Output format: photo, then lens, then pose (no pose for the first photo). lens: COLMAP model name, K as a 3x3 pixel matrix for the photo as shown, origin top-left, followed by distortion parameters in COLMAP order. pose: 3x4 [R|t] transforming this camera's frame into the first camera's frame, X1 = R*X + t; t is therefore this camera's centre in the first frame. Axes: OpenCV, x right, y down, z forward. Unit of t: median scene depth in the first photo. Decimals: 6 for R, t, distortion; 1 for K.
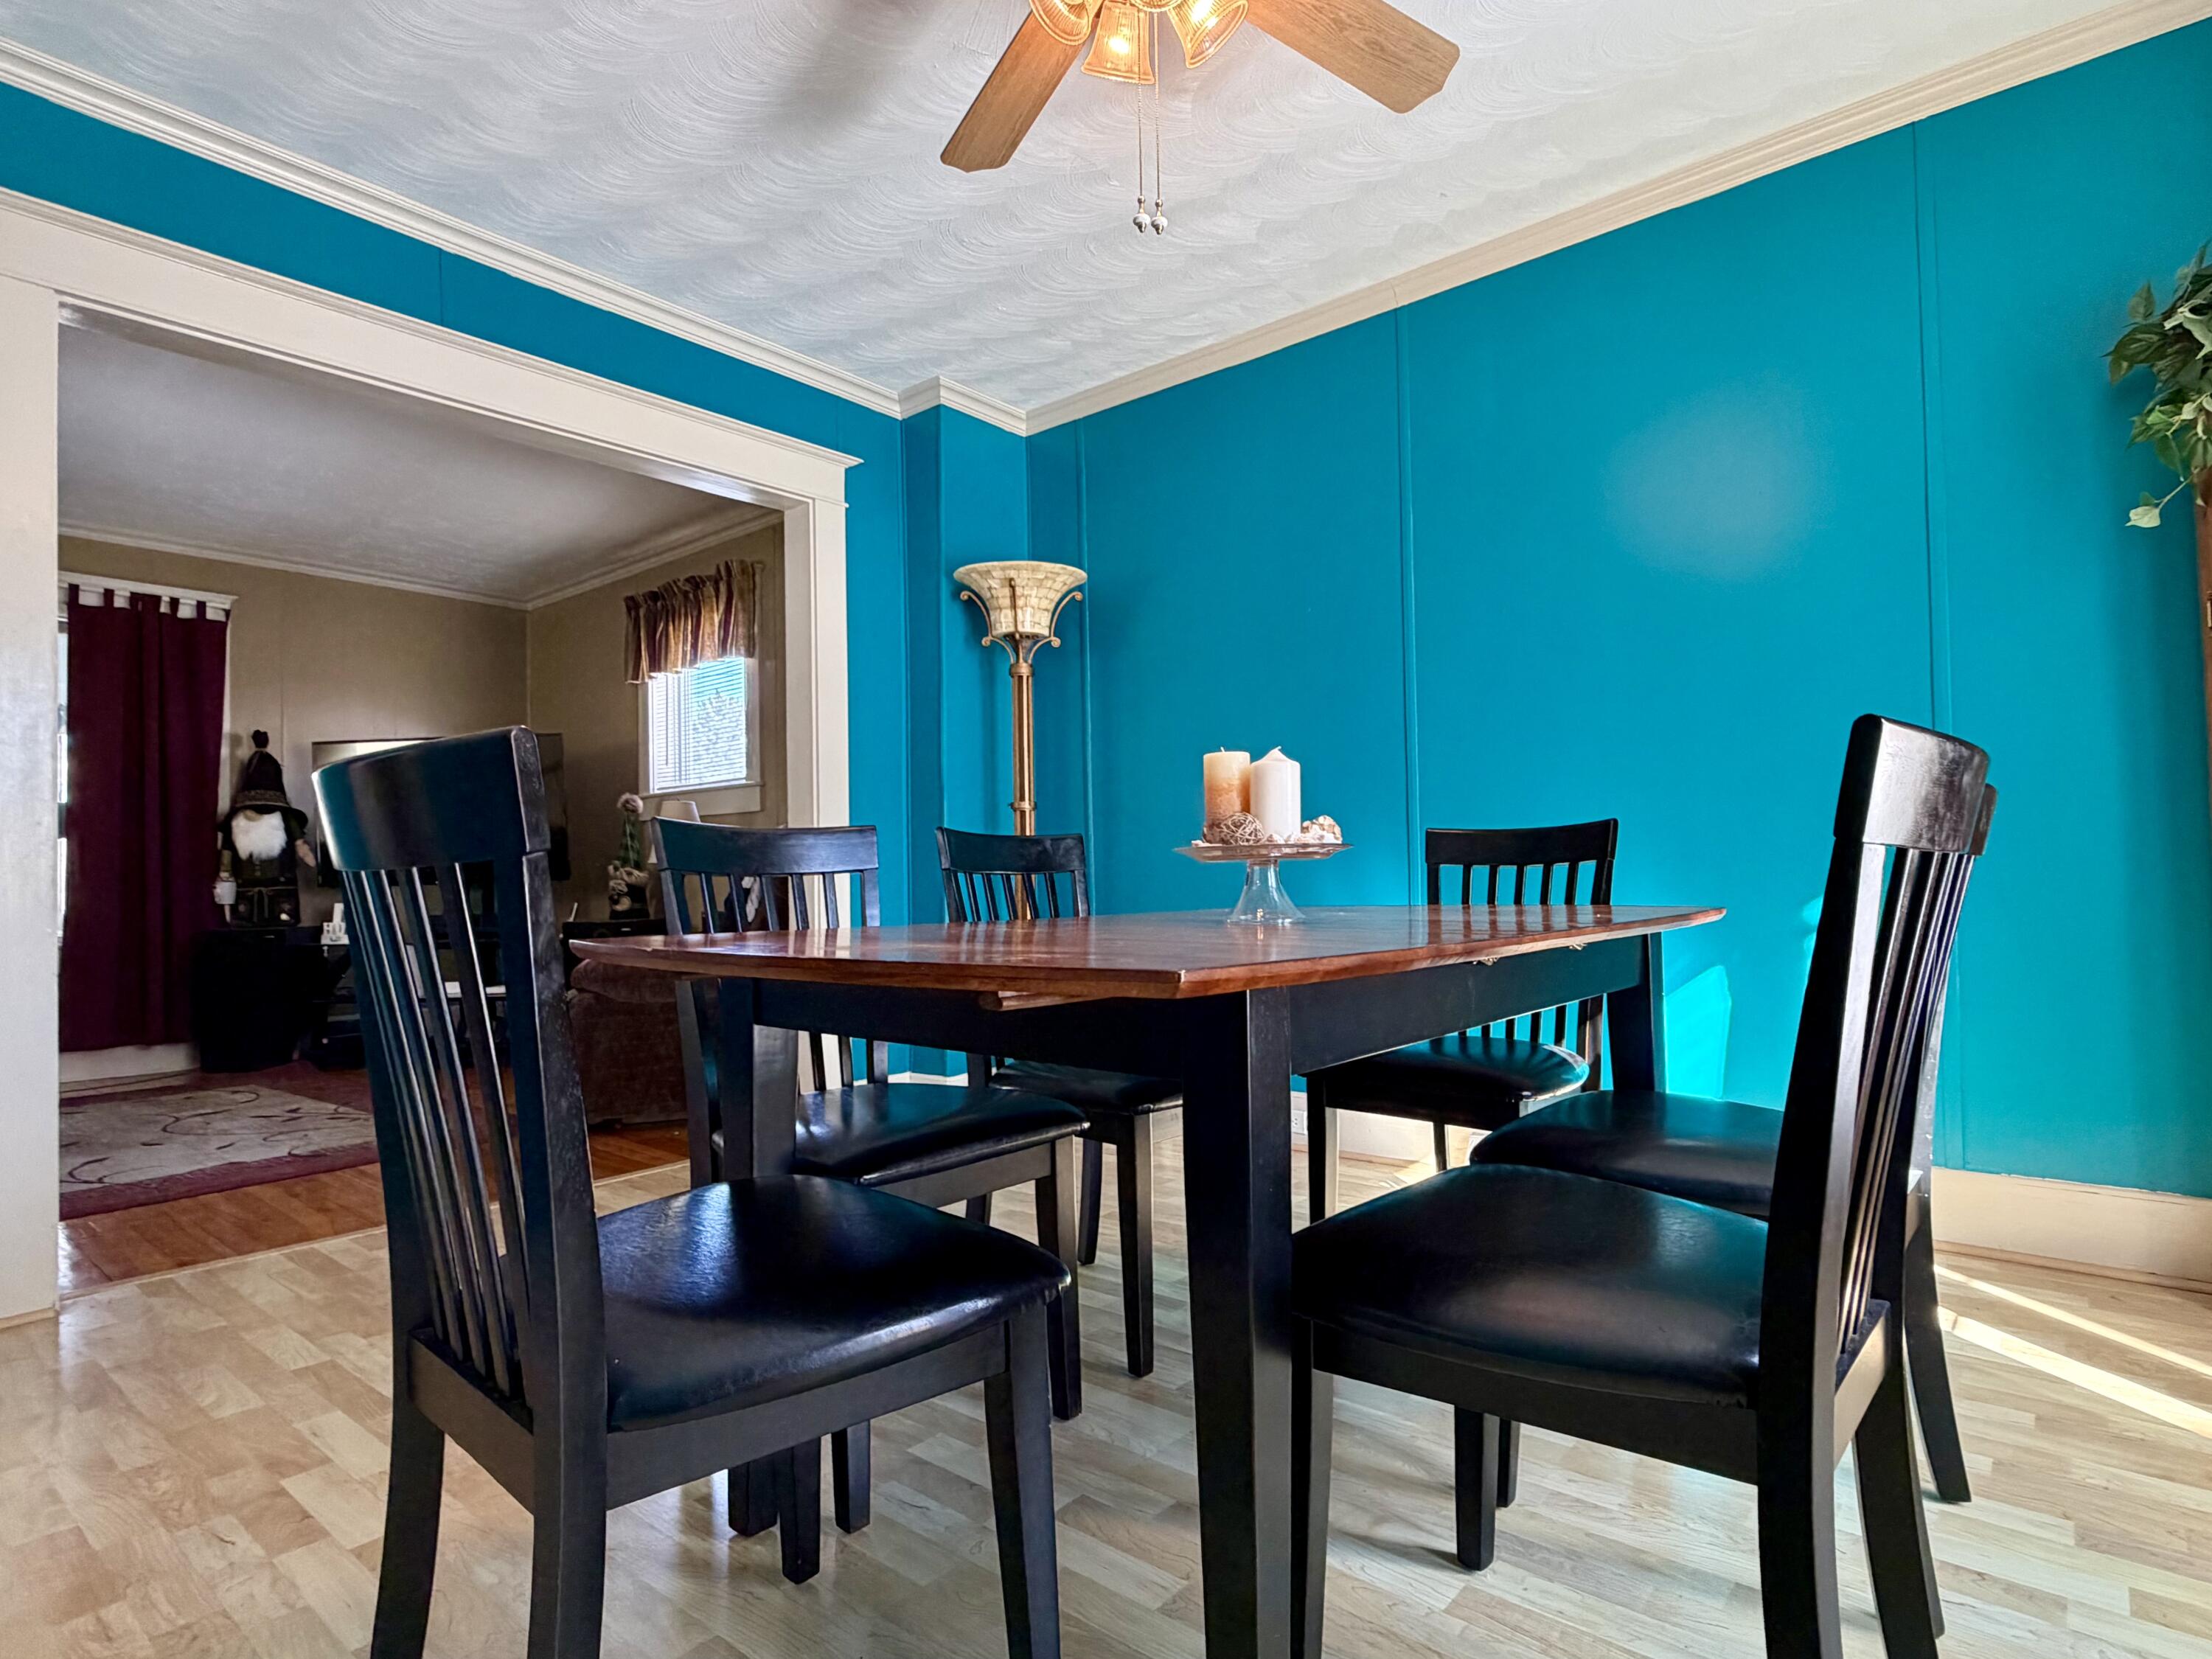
lens RADIAL K [[1172.5, 0, 1105.9], [0, 1172.5, 863.6], [0, 0, 1]] dist [0.002876, 0.000308]
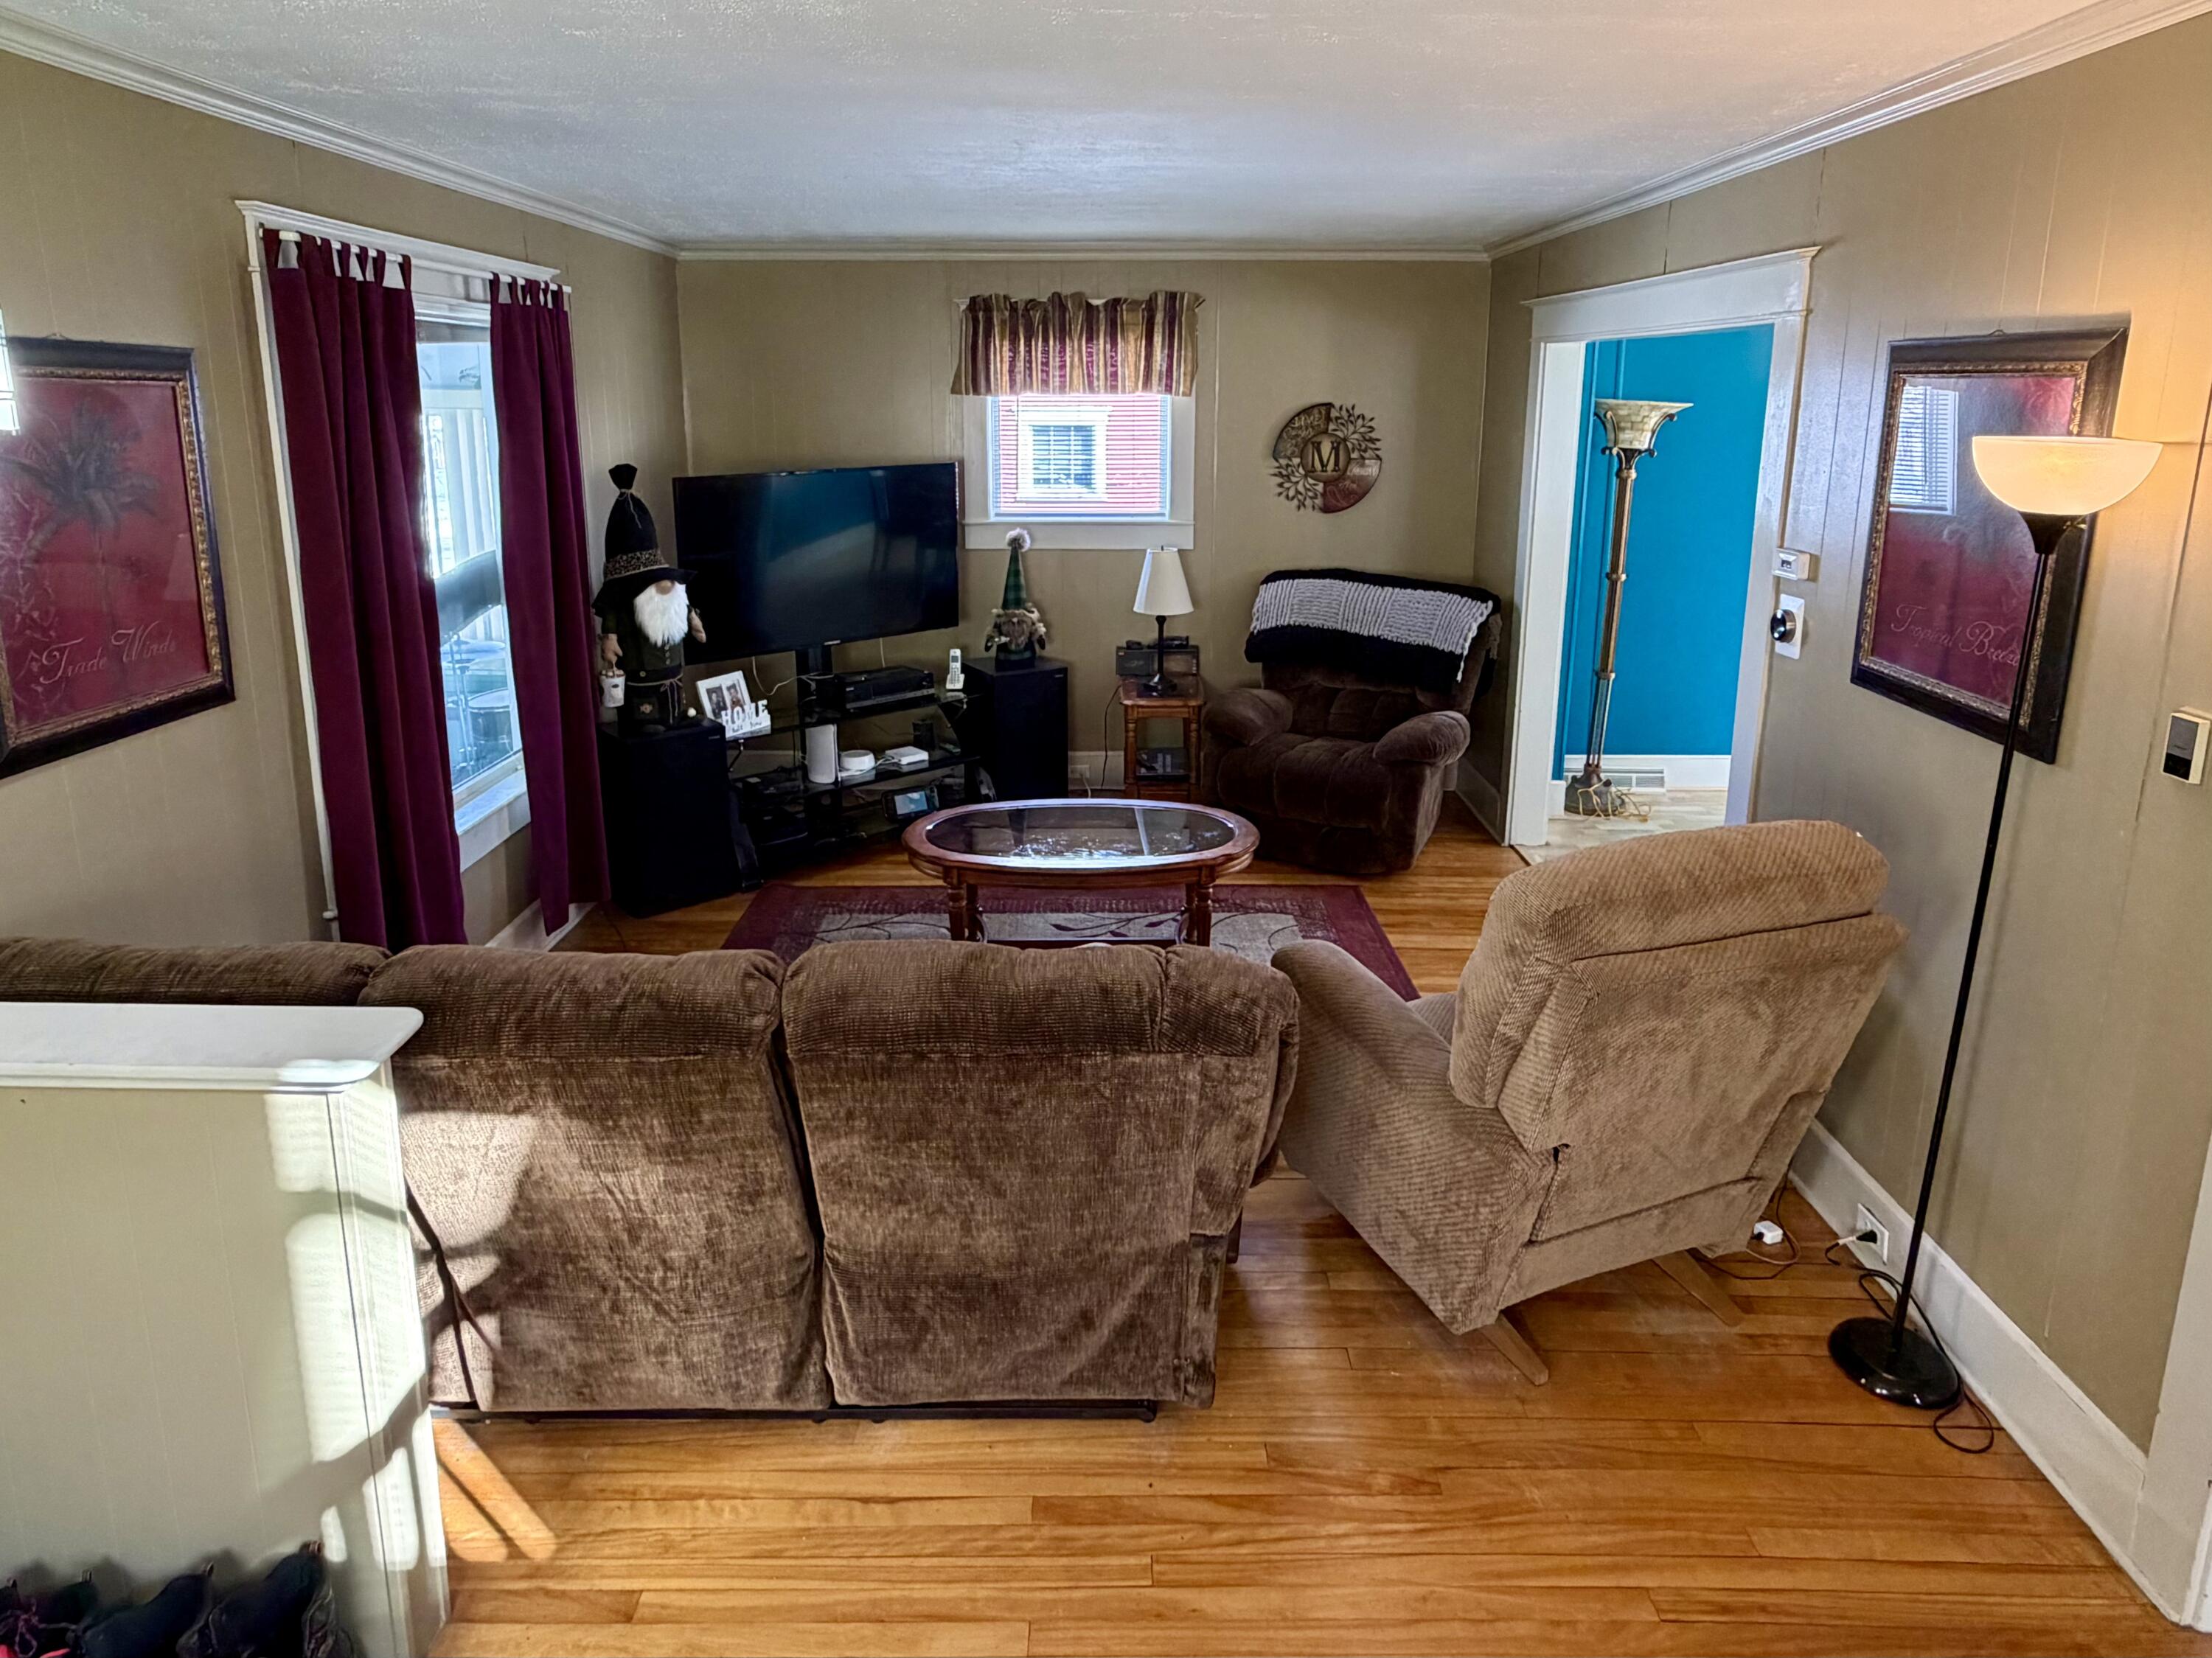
lens RADIAL K [[1300.0, 0, 1107.8], [0, 1300.0, 659.4], [0, 0, 1]] dist [0.001984, 0.000129]
pose [[0.762418, -0.108327, 0.637953, -1.391164], [-0.027686, 0.979524, 0.199415, -0.226078], [-0.646492, -0.169700, 0.743808, 0.241000]]
